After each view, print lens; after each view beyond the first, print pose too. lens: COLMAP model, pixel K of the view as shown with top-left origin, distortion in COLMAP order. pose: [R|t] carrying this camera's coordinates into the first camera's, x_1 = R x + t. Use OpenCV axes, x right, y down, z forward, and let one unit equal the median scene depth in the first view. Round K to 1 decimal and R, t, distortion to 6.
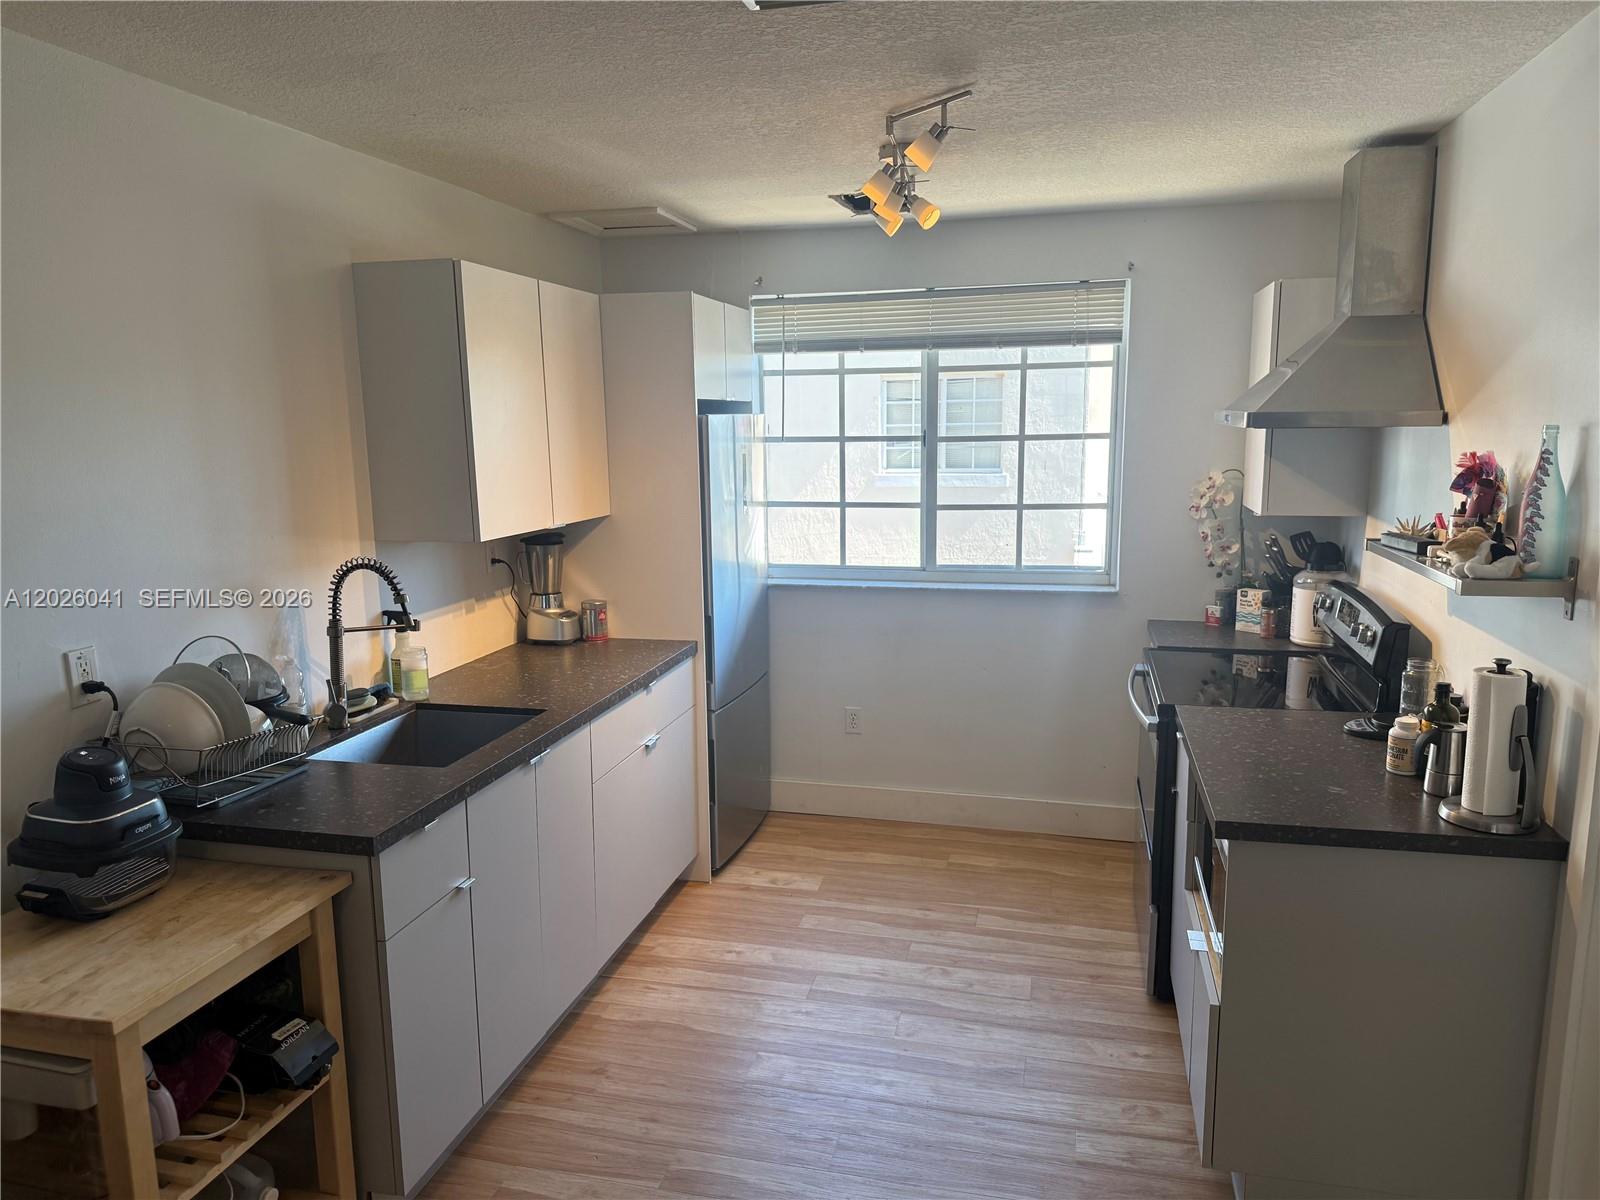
lens RADIAL K [[1122.8, 0, 806.0], [0, 1122.8, 602.3], [0, 0, 1]] dist [0.049747, -0.051589]
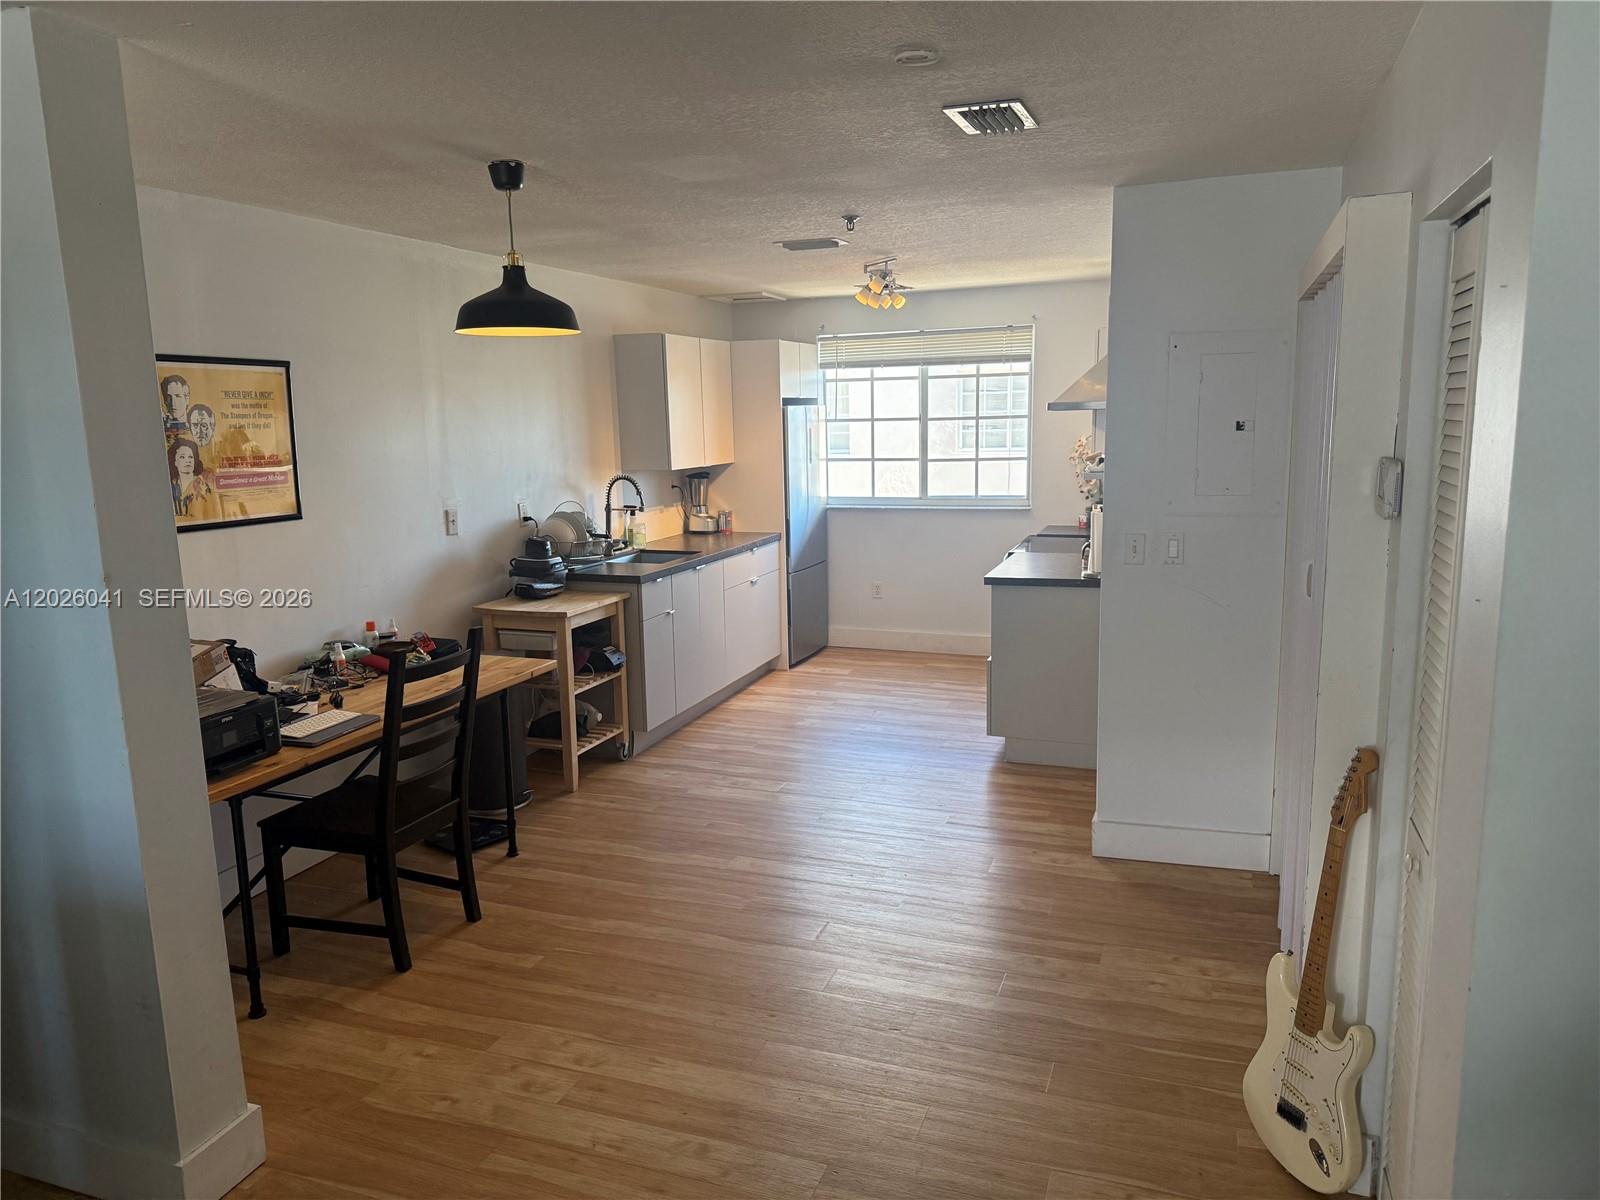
lens RADIAL K [[1122.8, 0, 789.9], [0, 1122.8, 615.2], [0, 0, 1]] dist [0.049747, -0.051589]
pose [[0.992098, 0.014212, -0.124662, 0.150864], [-0.011888, 0.999742, 0.019361, 0.139197], [0.124905, -0.017726, 0.992010, -0.829128]]
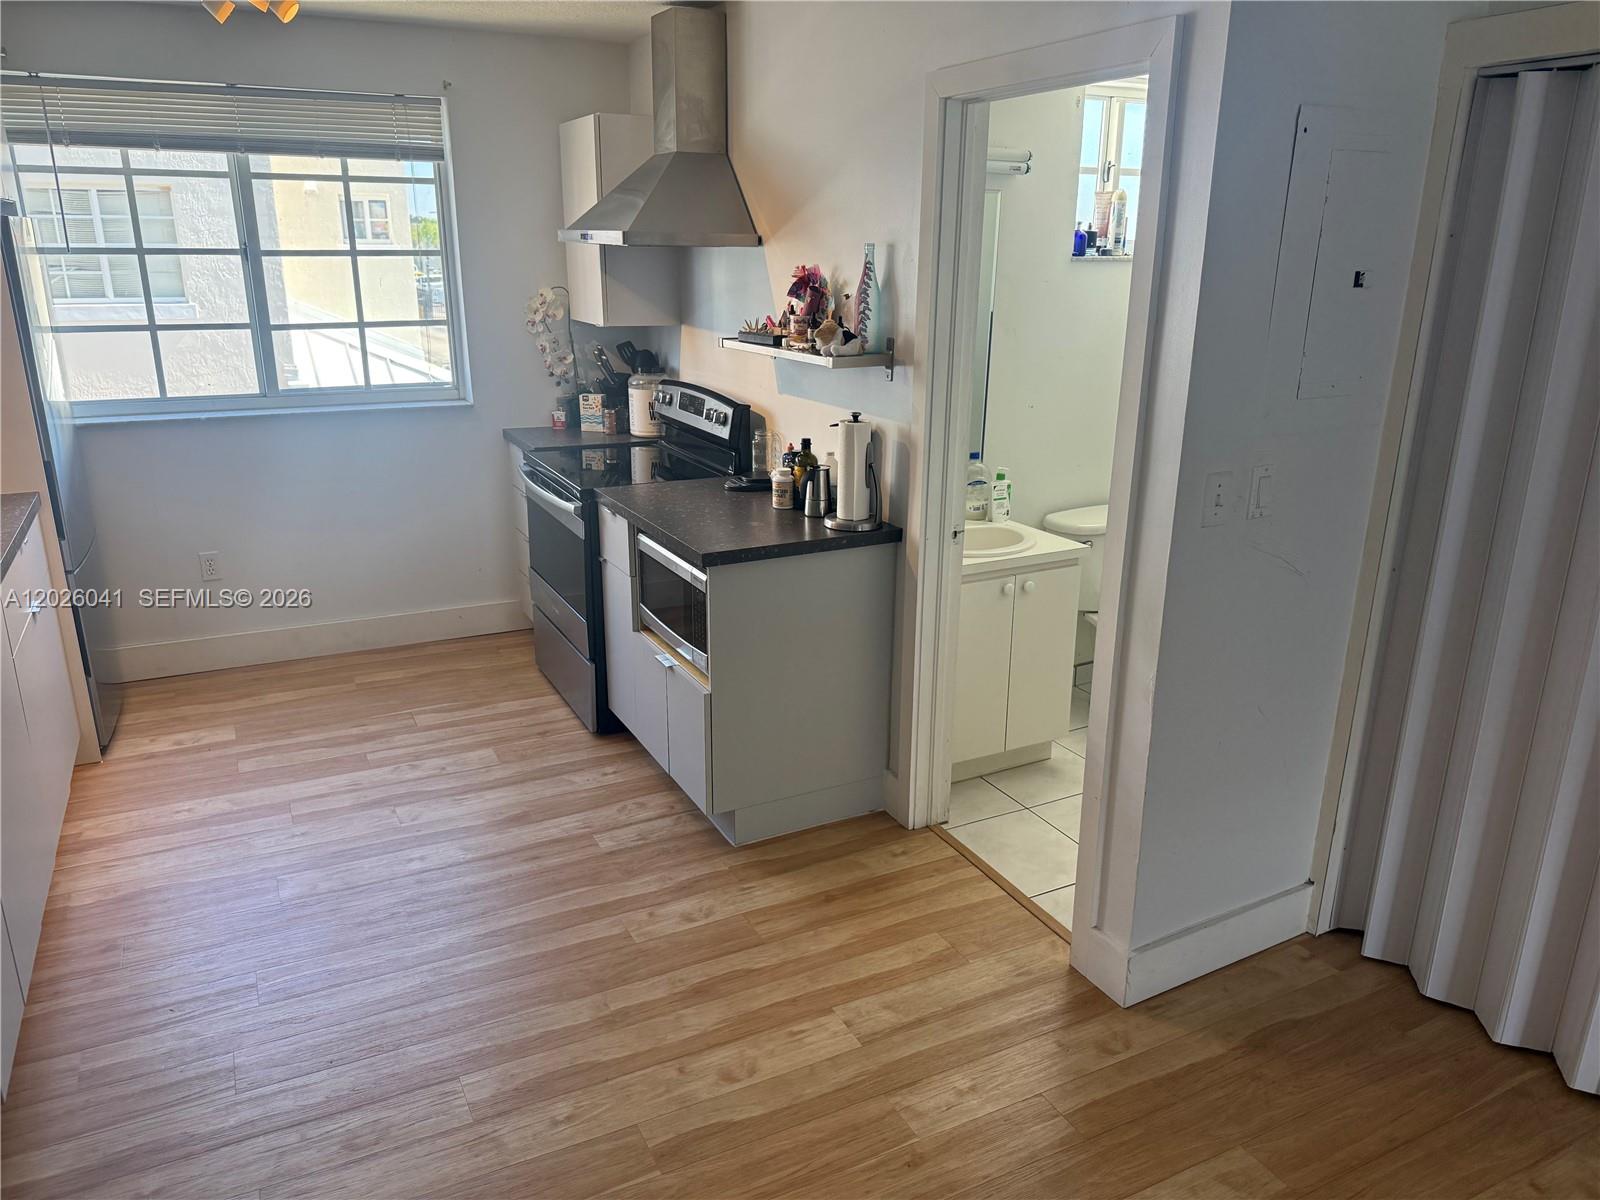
lens RADIAL K [[1122.8, 0, 793.7], [0, 1122.8, 610.3], [0, 0, 1]] dist [0.049747, -0.051589]
pose [[0.760244, -0.181443, 0.623785, -0.226400], [0.088674, 0.980200, 0.177043, 0.021719], [-0.643557, -0.079282, 0.761281, -0.036709]]
